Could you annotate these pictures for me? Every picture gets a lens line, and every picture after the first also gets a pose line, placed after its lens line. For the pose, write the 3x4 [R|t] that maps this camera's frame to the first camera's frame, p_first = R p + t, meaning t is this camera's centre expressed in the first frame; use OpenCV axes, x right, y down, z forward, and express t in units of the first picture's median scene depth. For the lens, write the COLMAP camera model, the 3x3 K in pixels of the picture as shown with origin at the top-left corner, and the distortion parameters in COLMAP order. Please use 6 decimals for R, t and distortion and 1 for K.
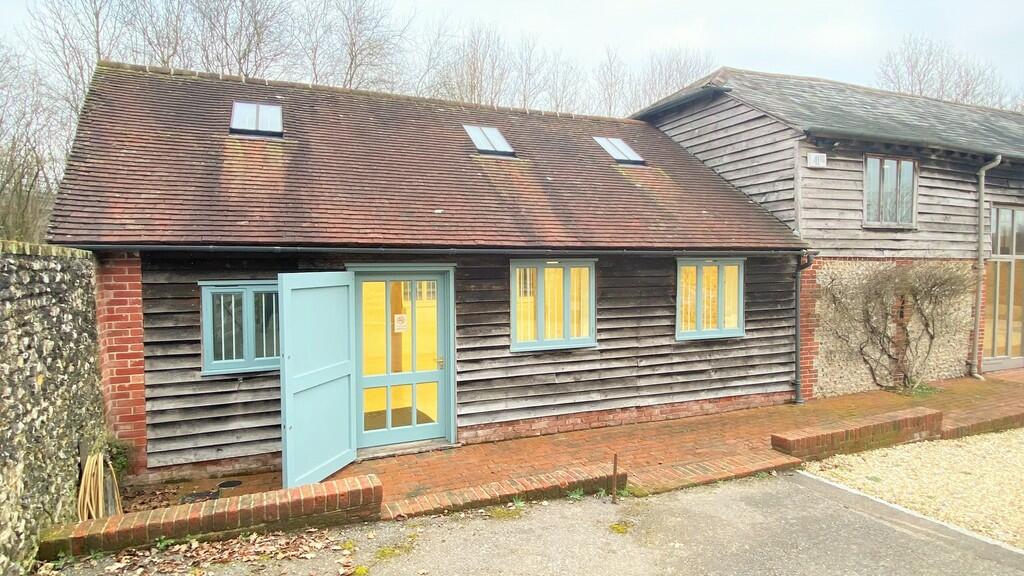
lens RADIAL K [[552.5, 0, 511.8], [0, 552.5, 286.1], [0, 0, 1]] dist [-0.000864, 0.000054]
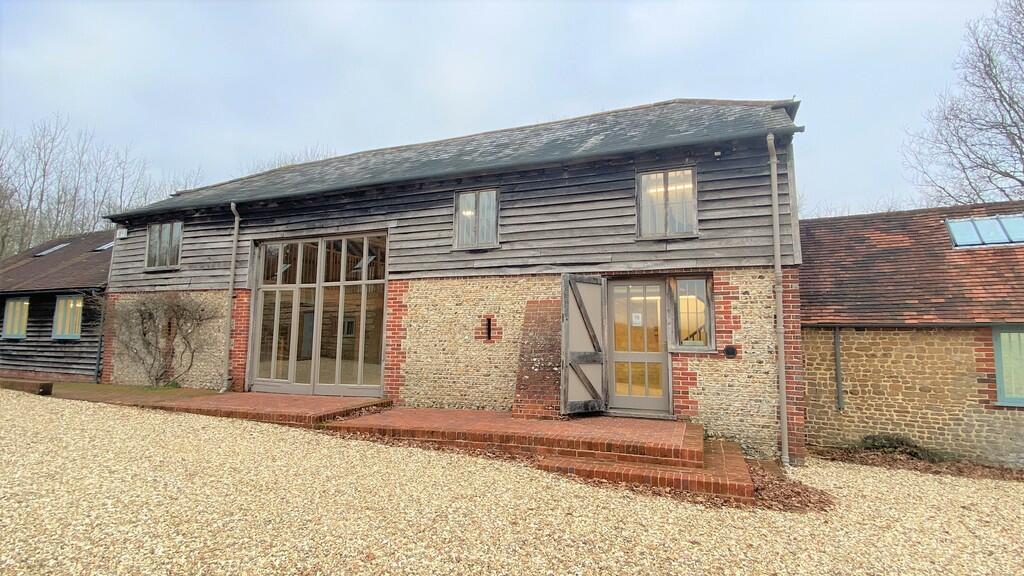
lens RADIAL K [[526.6, 0, 511.3], [0, 526.6, 287.1], [0, 0, 1]] dist [-0.000038, 0.000240]
pose [[0.703622, -0.062995, -0.707777, 2.401210], [-0.044556, 0.990191, -0.132425, 0.081151], [0.709176, 0.124713, 0.693914, 0.742767]]
